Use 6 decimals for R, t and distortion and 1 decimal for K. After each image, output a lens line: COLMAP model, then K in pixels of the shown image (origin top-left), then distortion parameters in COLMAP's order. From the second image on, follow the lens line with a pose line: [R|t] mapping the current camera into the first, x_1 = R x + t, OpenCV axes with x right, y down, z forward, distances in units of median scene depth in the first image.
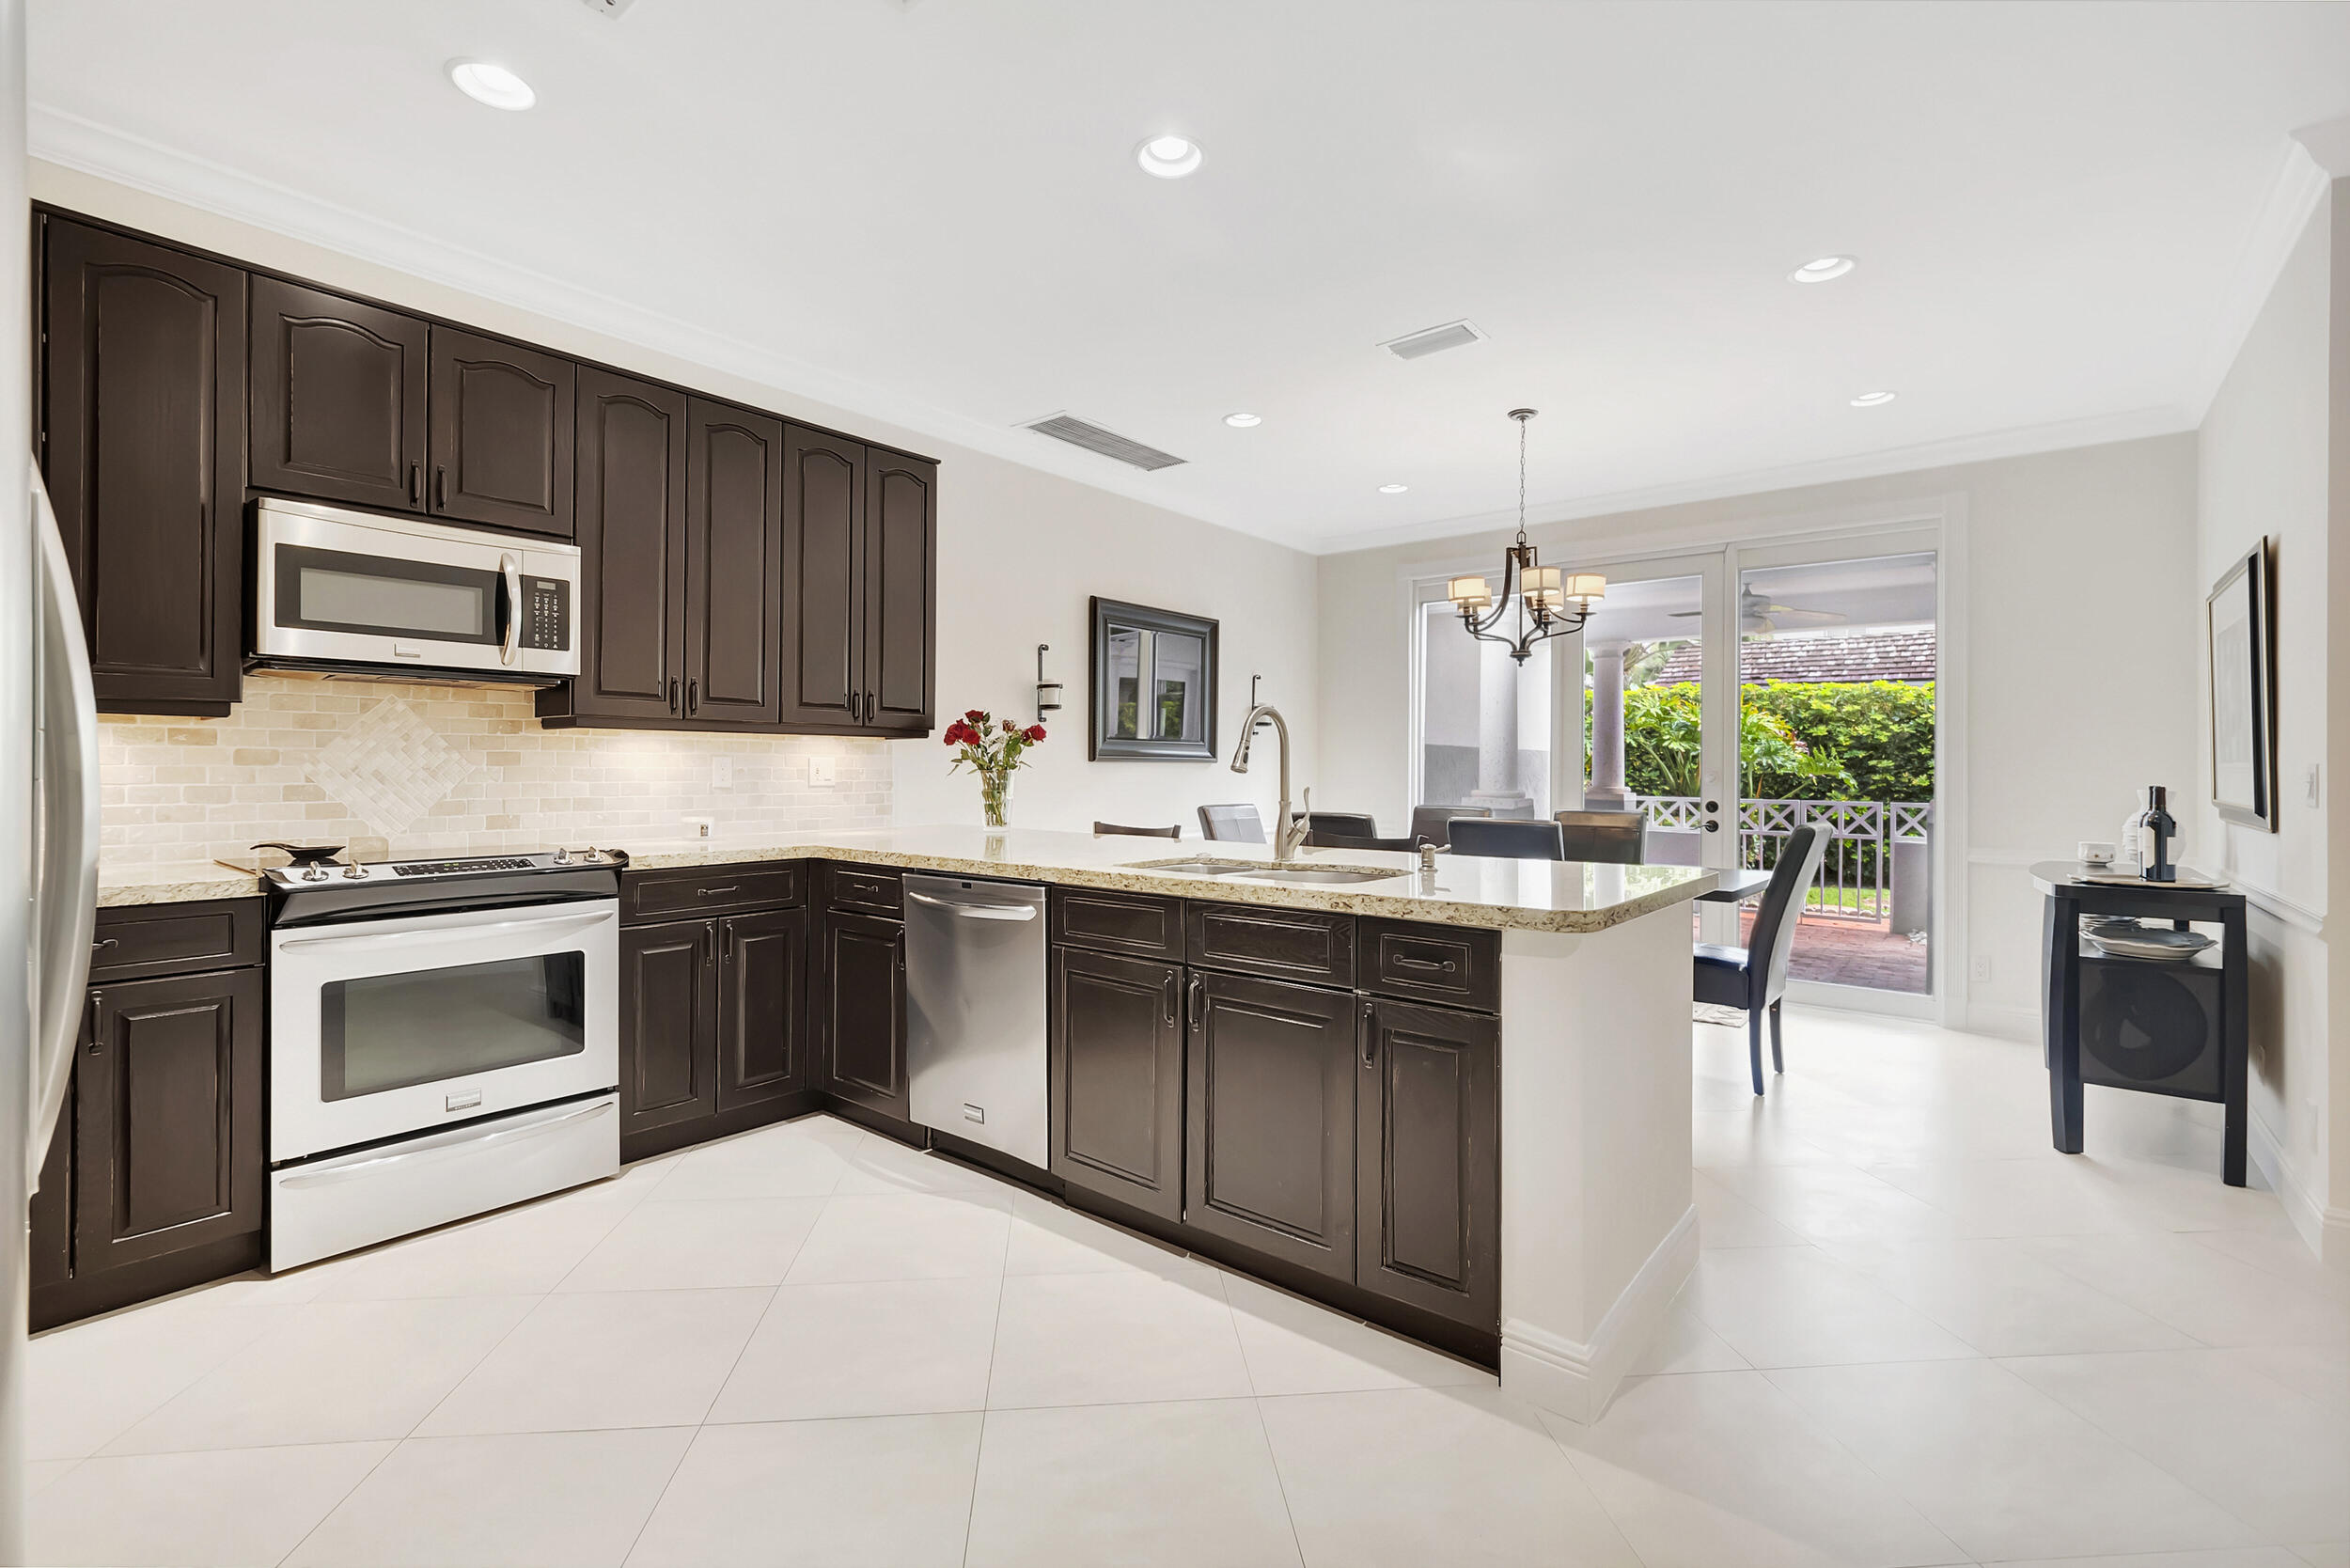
lens RADIAL K [[1045.4, 0, 1169.1], [0, 1045.4, 764.0], [0, 0, 1]] dist [-0.000267, -0.000735]
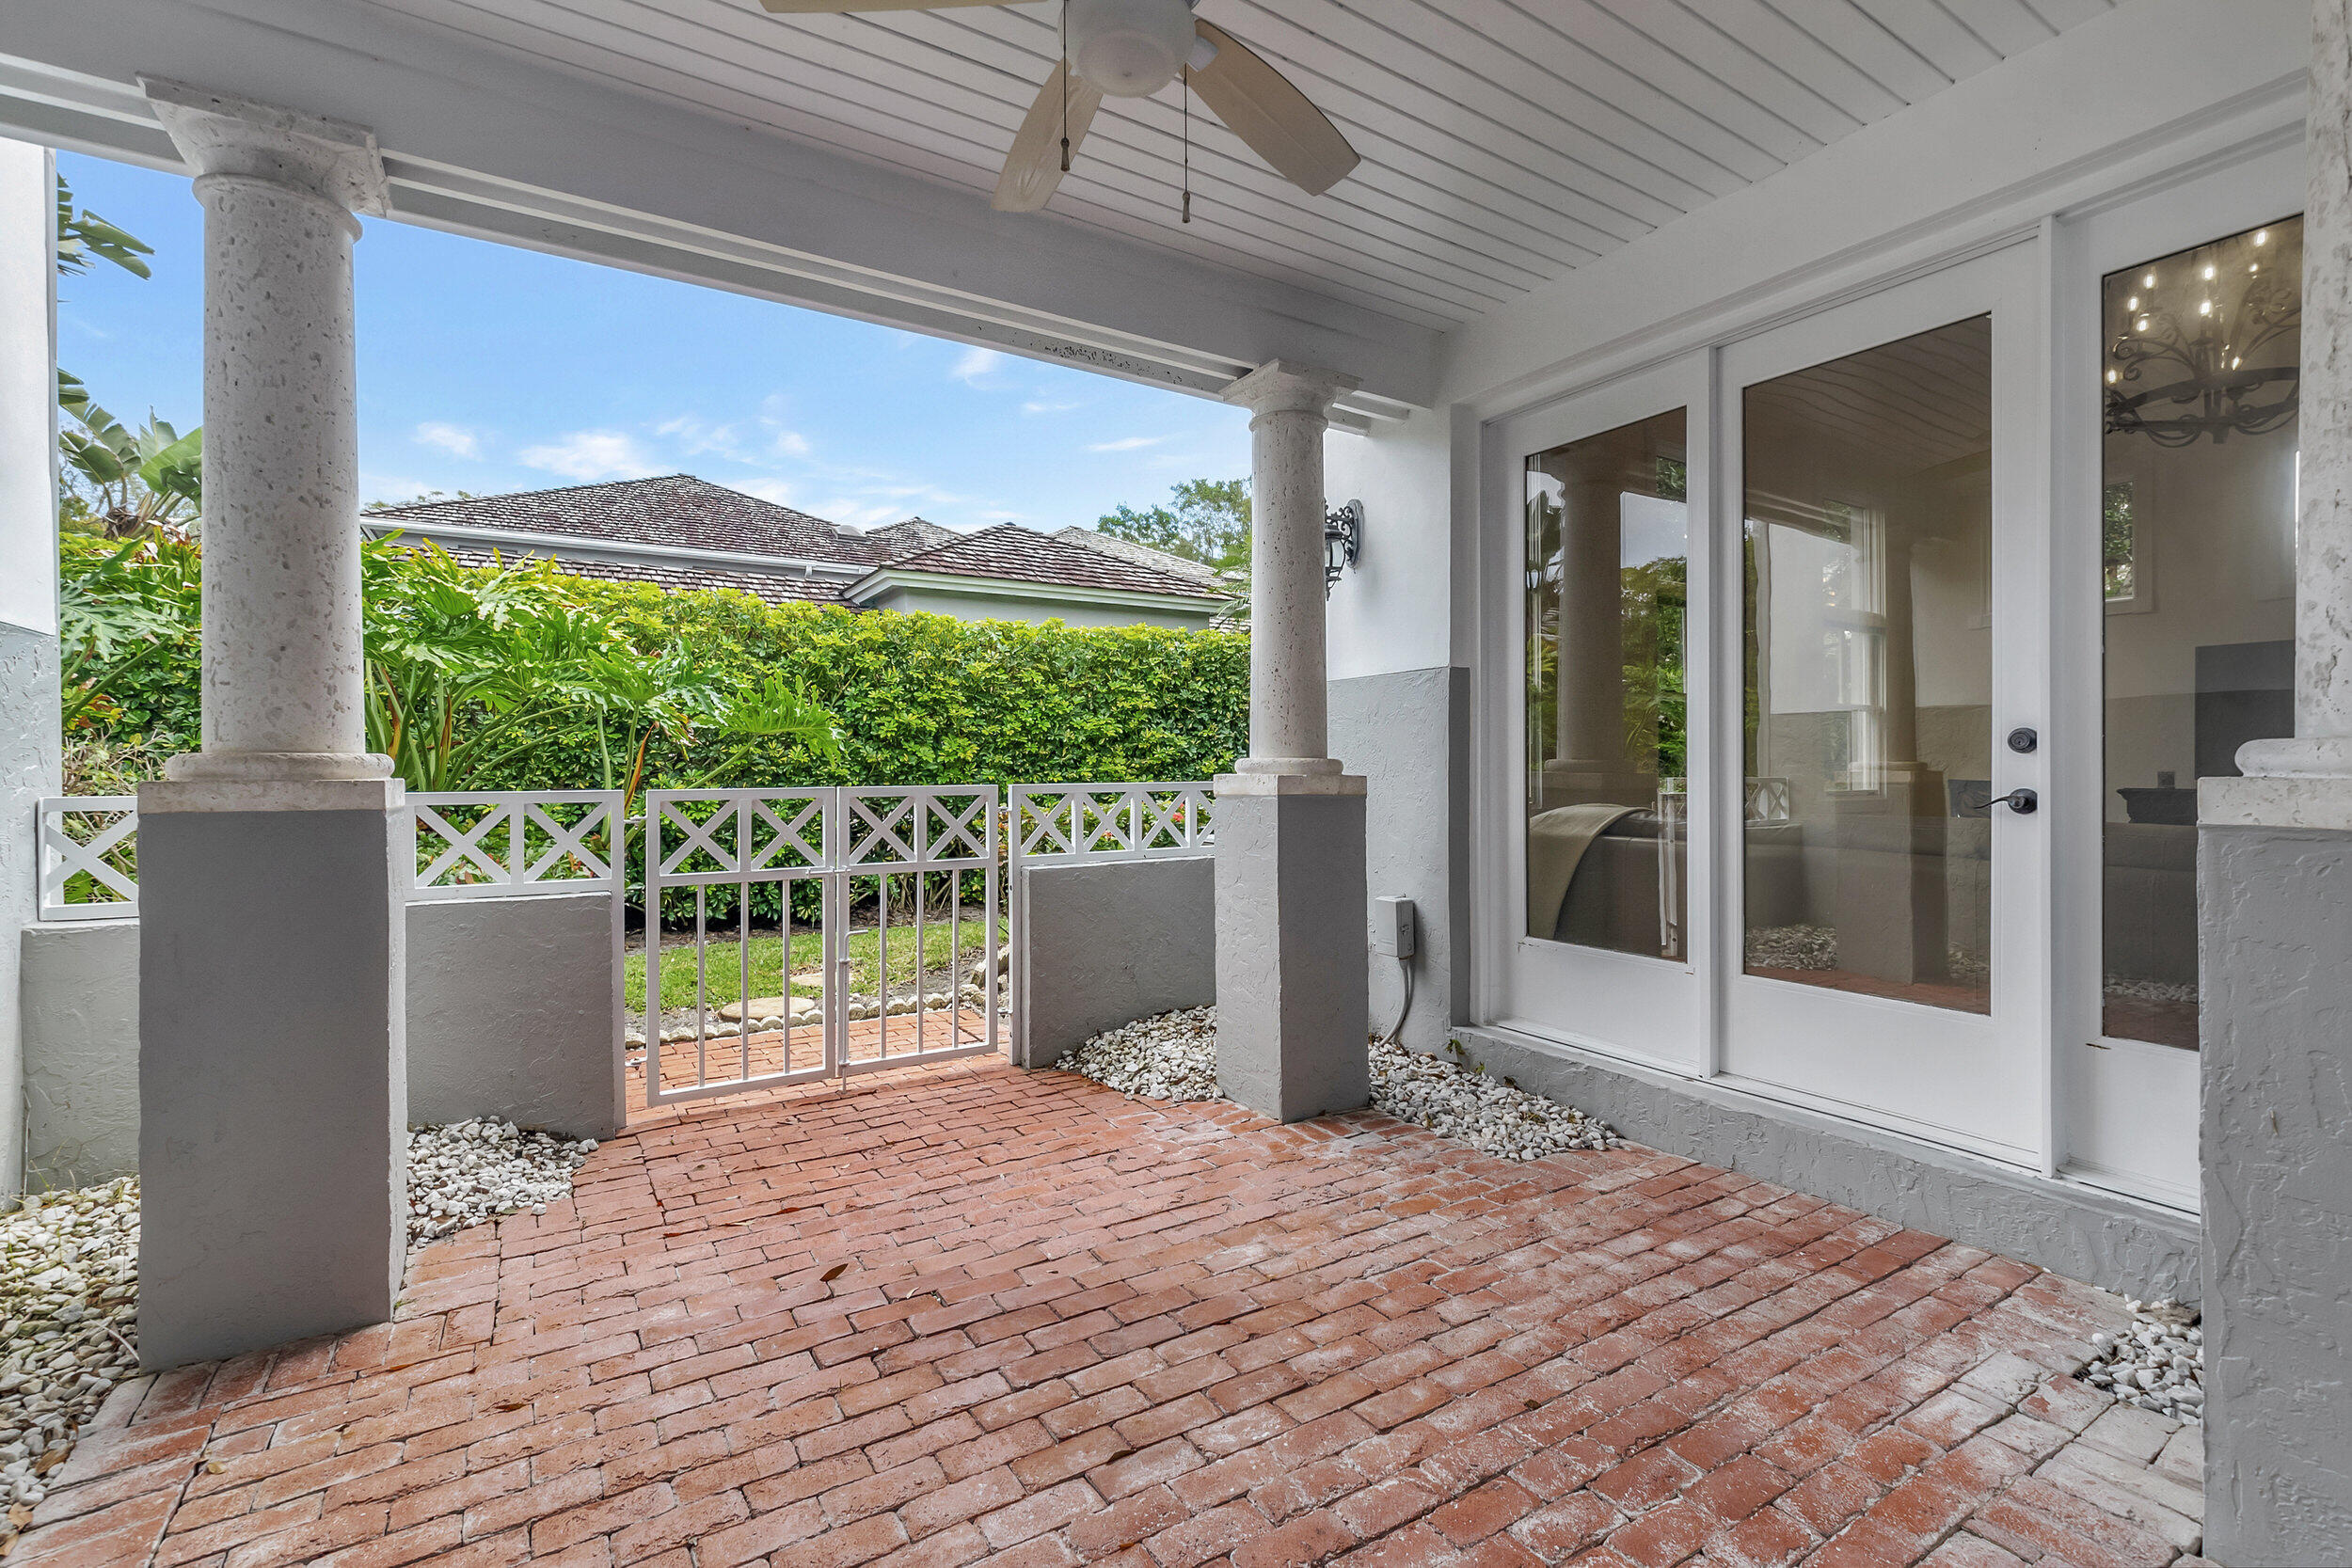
lens RADIAL K [[1036.9, 0, 1172.7], [0, 1036.9, 767.5], [0, 0, 1]] dist [0.010318, -0.003929]
pose [[0.334730, -0.014266, 0.942206, 0.225179], [0.007655, 0.999894, 0.012420, 0.019584], [-0.942283, 0.003055, 0.334804, 0.620008]]
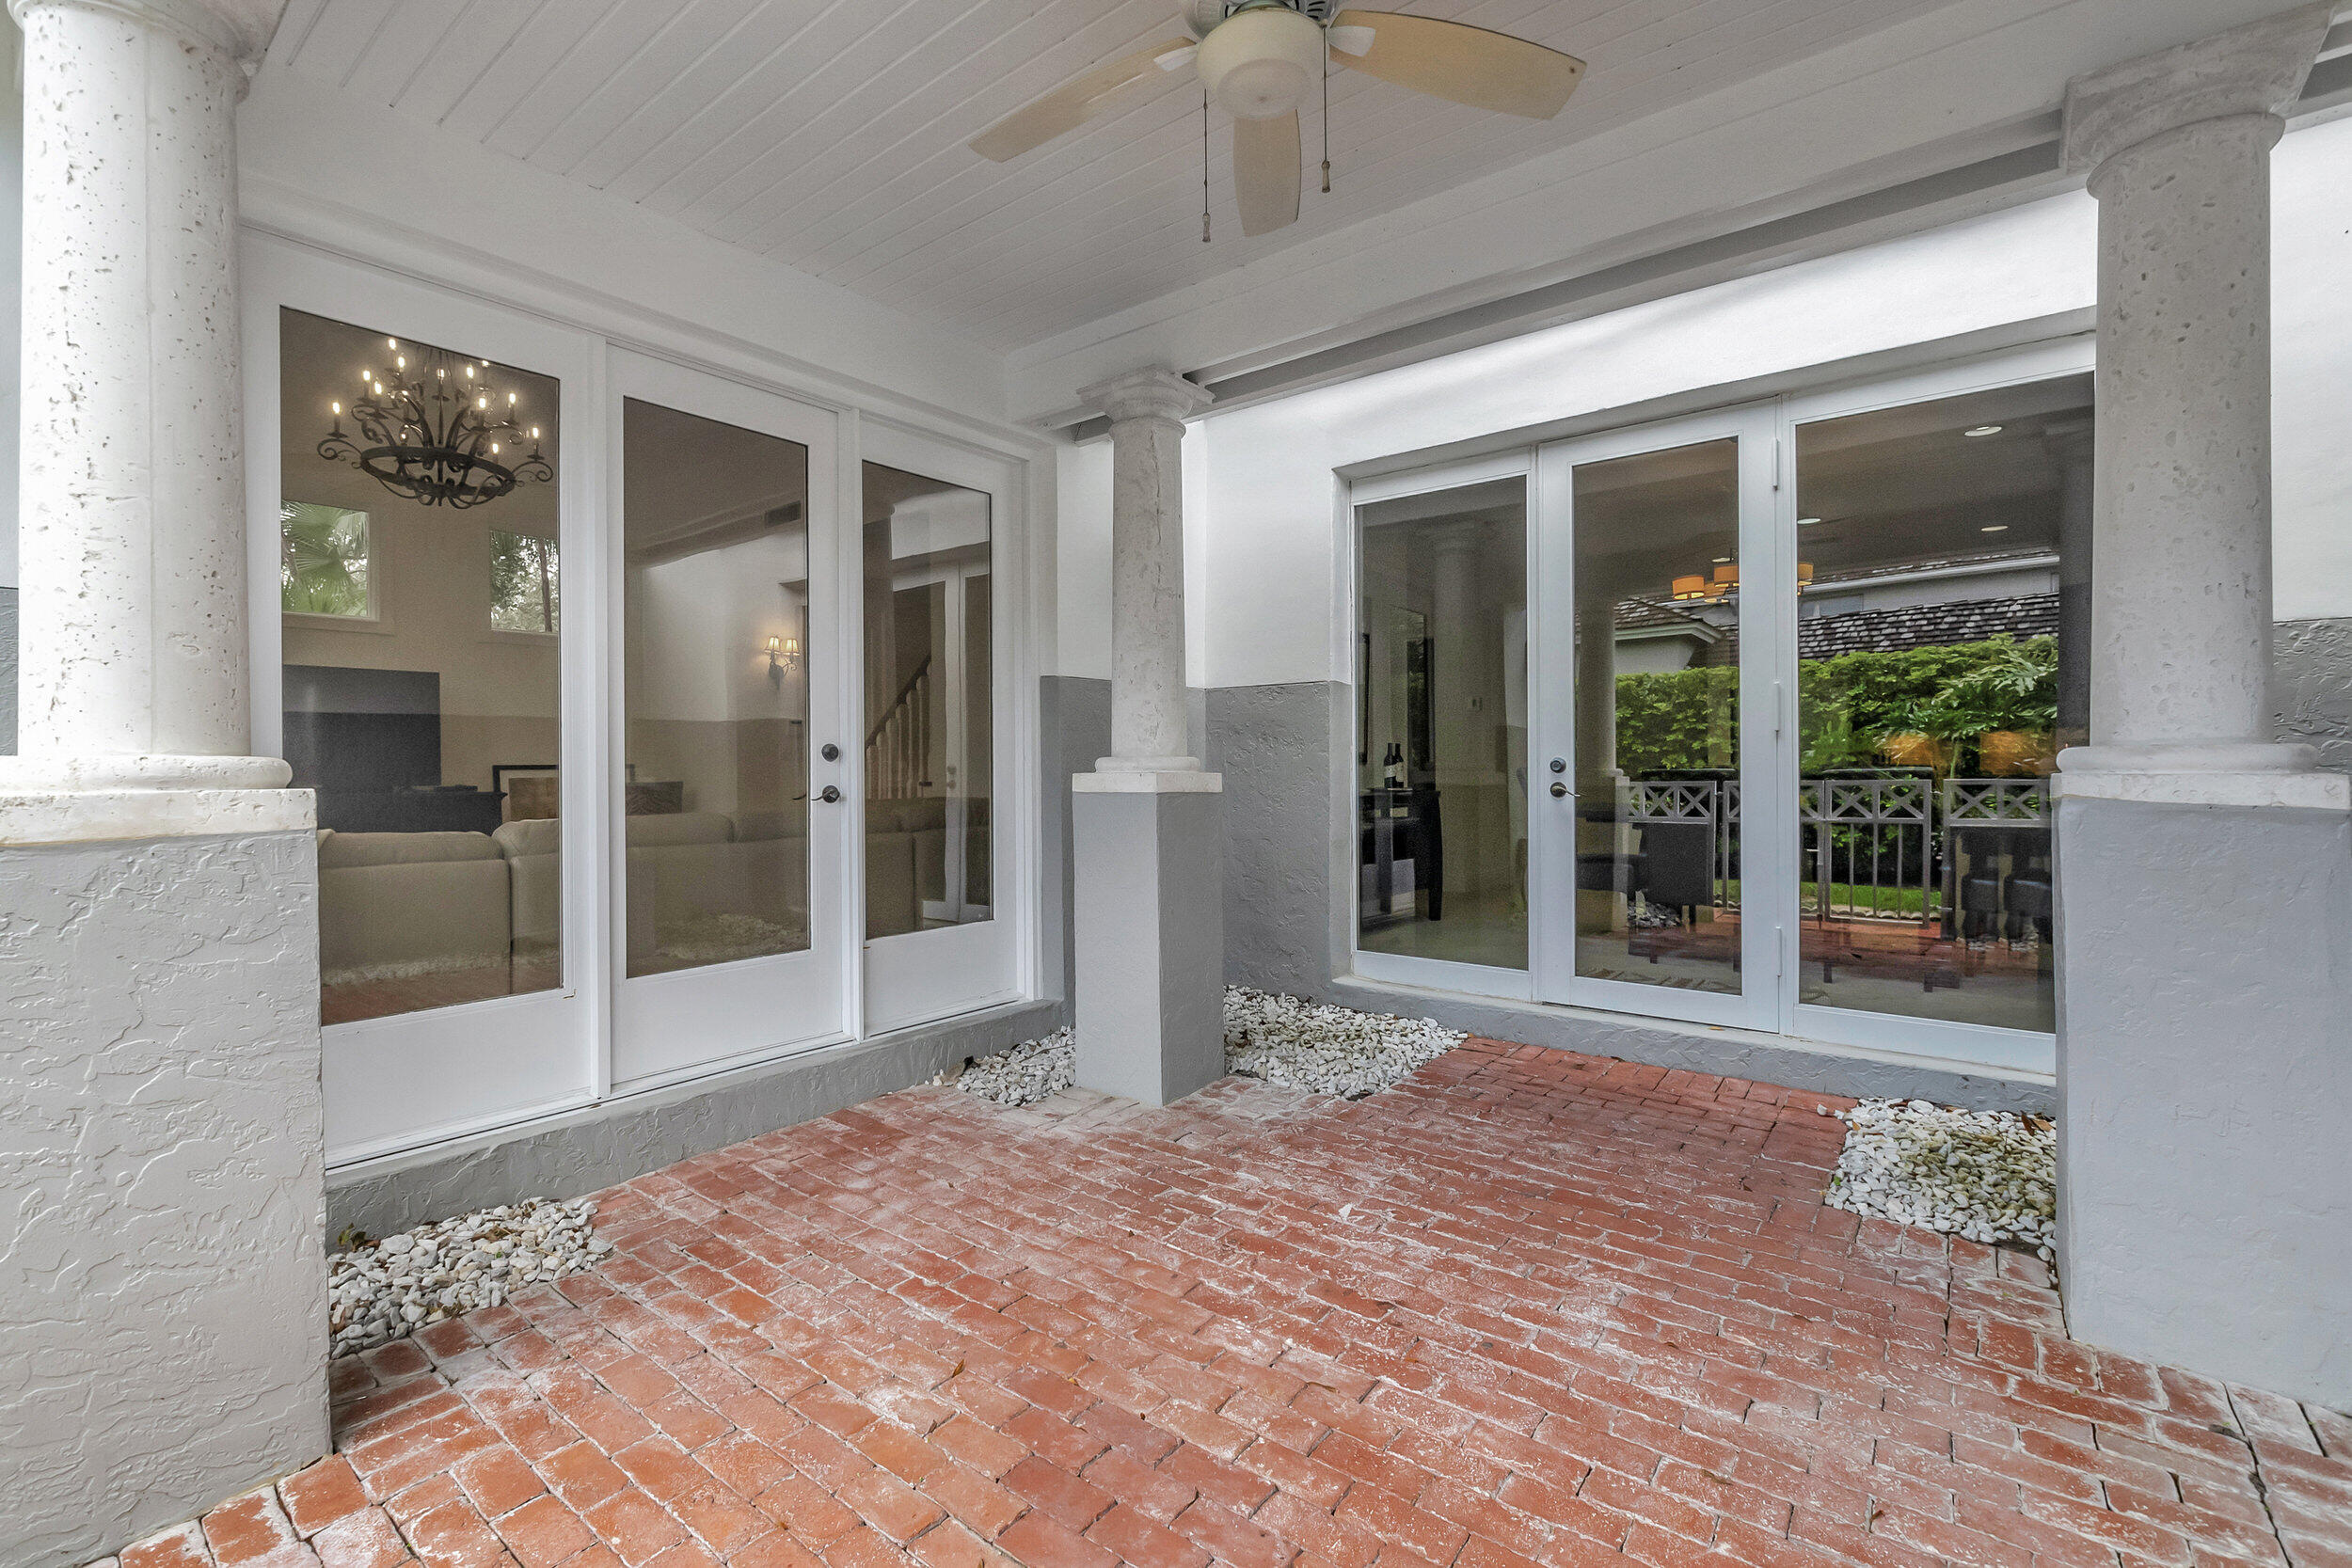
lens RADIAL K [[1046.1, 0, 1170.1], [0, 1046.1, 764.0], [0, 0, 1]] dist [-0.000267, -0.000735]
pose [[-0.999820, -0.008540, -0.016920, 0.395912], [-0.008465, 0.999954, -0.004502, 0.022131], [0.016958, -0.004358, -0.999847, 0.850994]]
